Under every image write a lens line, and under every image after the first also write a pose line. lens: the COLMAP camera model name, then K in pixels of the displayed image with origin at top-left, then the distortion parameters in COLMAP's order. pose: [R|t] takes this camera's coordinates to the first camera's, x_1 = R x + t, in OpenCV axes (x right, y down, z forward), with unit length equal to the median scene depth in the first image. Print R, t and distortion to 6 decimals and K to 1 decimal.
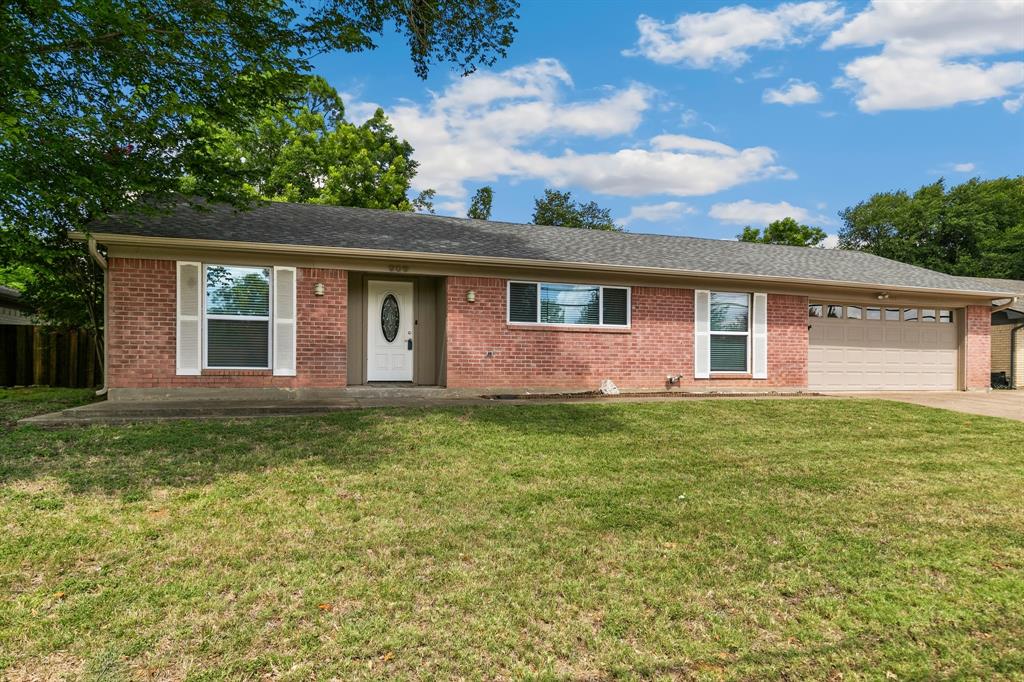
lens RADIAL K [[602.0, 0, 514.1], [0, 602.0, 339.6], [0, 0, 1]] dist [0.005072, 0.002236]
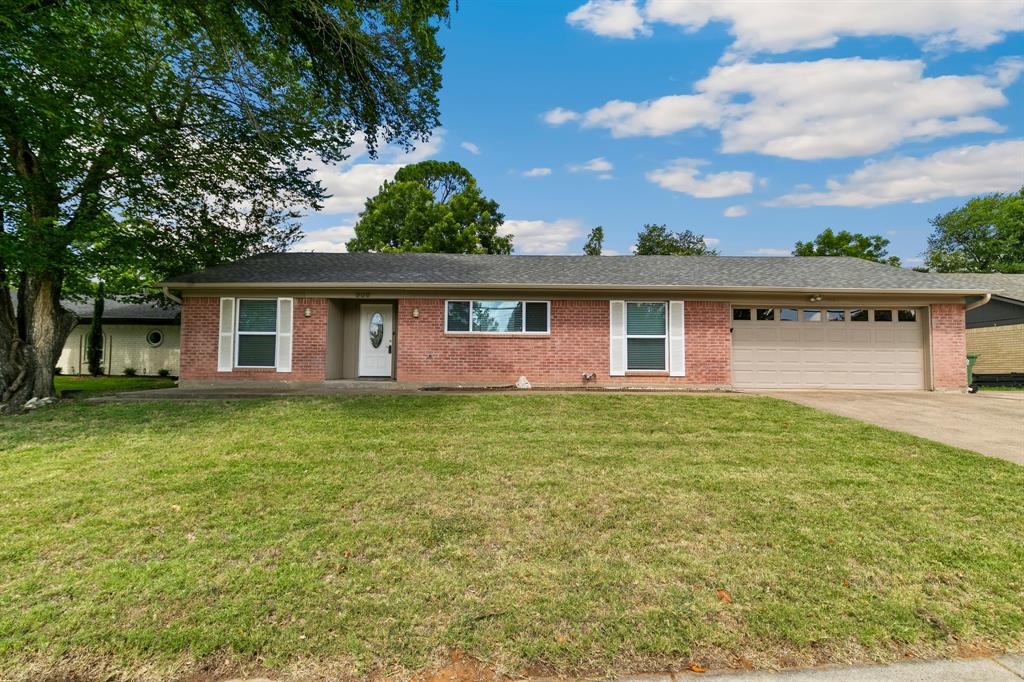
lens RADIAL K [[468.9, 0, 553.0], [0, 468.9, 318.9], [0, 0, 1]] dist [0.011012, -0.000283]
pose [[0.952000, -0.032064, -0.304413, 0.520853], [0.013958, 0.998011, -0.061468, 0.009123], [0.305778, 0.054268, 0.950555, 0.097520]]
